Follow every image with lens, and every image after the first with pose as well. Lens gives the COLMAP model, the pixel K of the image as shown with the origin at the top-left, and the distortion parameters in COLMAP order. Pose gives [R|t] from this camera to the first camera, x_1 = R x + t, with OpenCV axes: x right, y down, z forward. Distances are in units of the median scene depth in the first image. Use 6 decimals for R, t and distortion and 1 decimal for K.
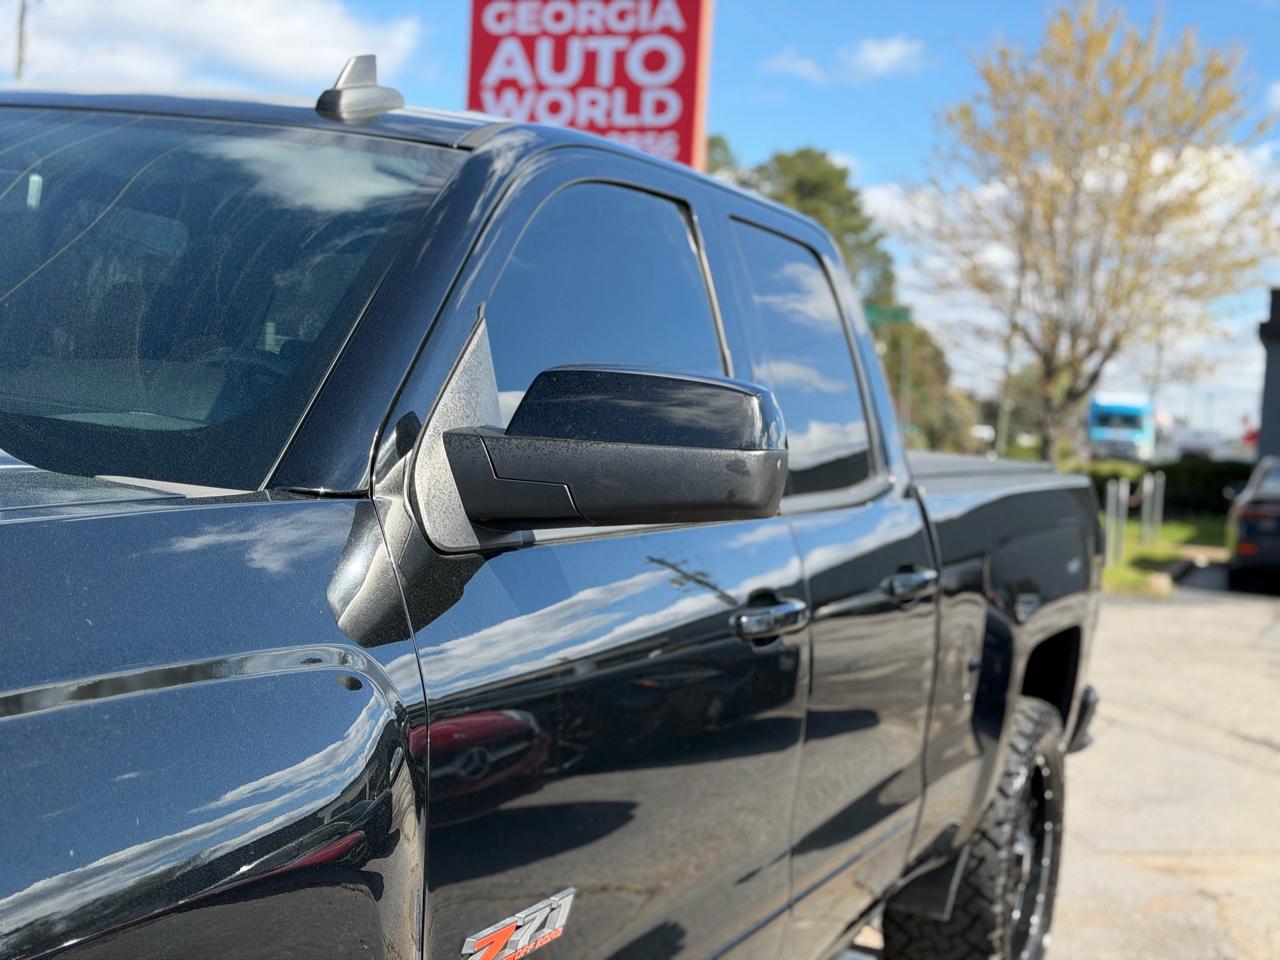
lens RADIAL K [[1762.3, 0, 645.4], [0, 1762.3, 487.2], [0, 0, 1]] dist [0.148198, -0.146540]
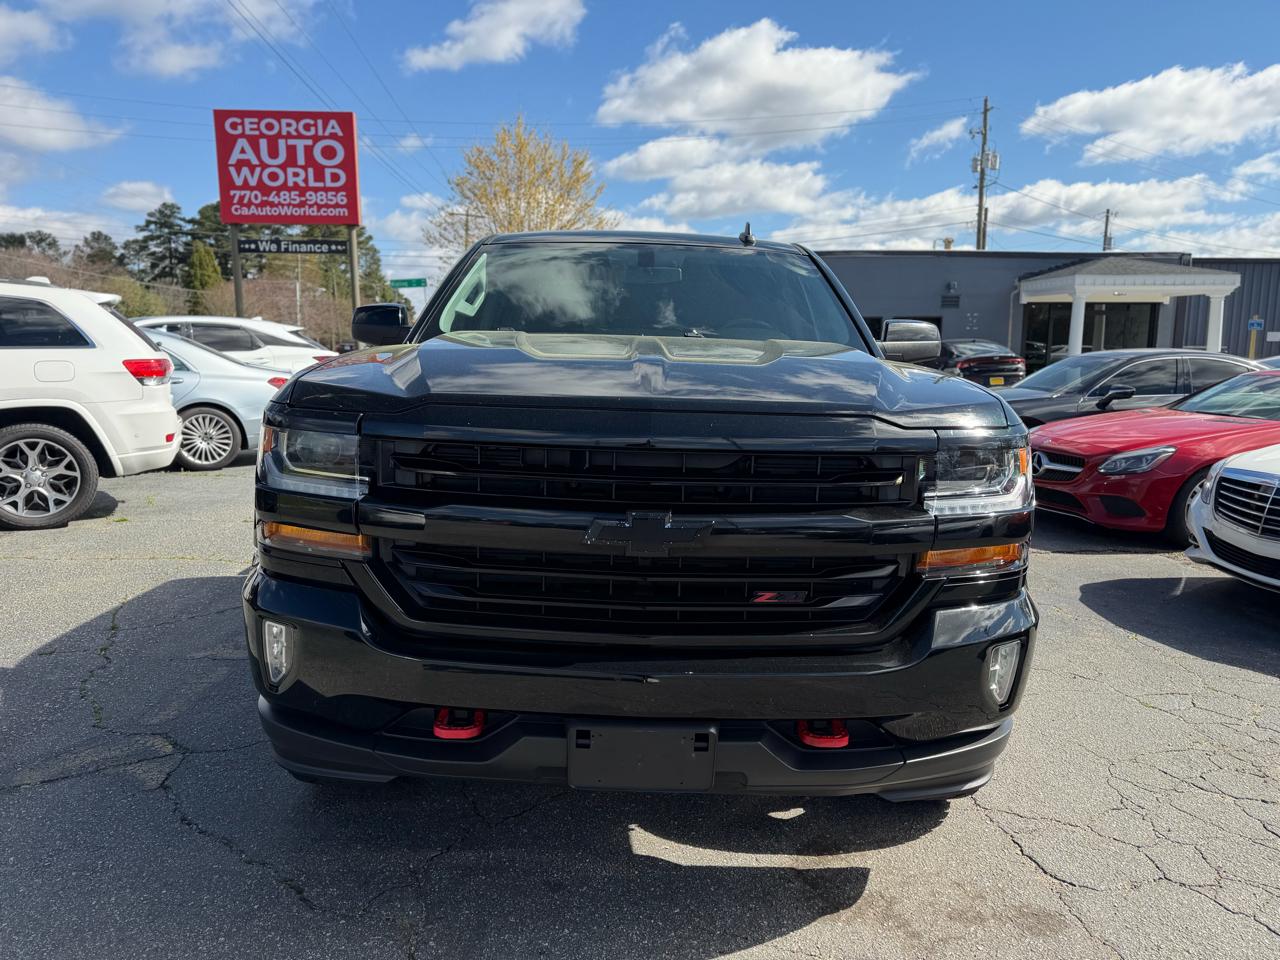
lens RADIAL K [[900.8, 0, 635.3], [0, 900.8, 479.7], [0, 0, 1]] dist [0.012435, -0.005863]
pose [[0.912356, -0.121116, 0.391072, -0.114804], [0.072182, 0.987862, 0.137545, -0.003491], [-0.402984, -0.097262, 0.910024, -0.044534]]
